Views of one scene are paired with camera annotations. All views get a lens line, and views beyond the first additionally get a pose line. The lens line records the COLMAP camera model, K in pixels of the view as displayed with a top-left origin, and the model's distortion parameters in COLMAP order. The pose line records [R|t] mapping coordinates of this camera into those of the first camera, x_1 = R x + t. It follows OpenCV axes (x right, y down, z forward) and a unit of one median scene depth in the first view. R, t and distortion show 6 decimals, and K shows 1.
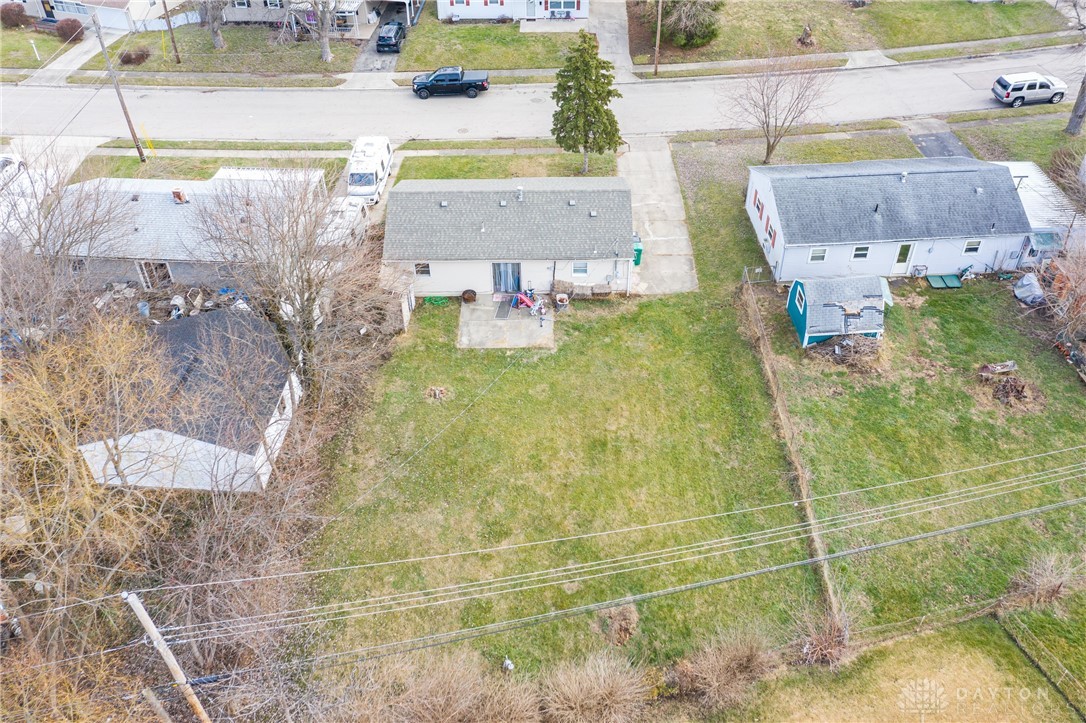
lens RADIAL K [[910.7, 0, 549.8], [0, 910.7, 339.9], [0, 0, 1]] dist [-0.002041, 0.010408]
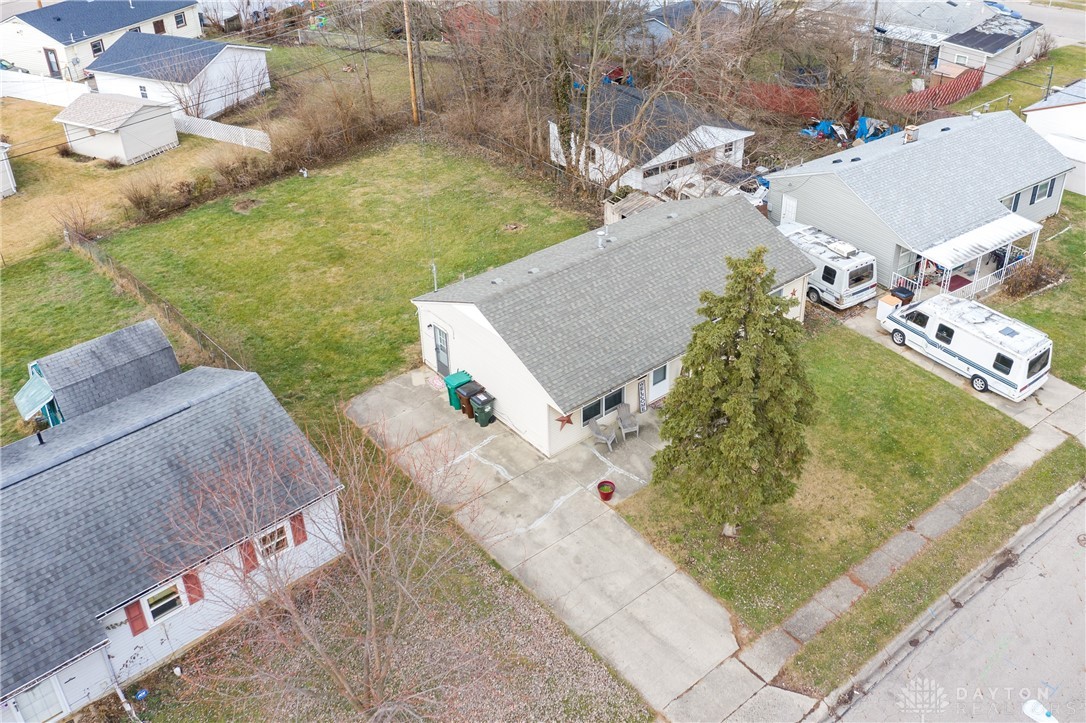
lens RADIAL K [[1001.8, 0, 606.6], [0, 1001.8, 327.8], [0, 0, 1]] dist [-0.006968, 0.003273]
pose [[-0.749791, 0.350827, -0.561011, 0.415316], [-0.424434, 0.395441, 0.814544, -0.763827], [0.507612, 0.848850, -0.147595, 1.199350]]
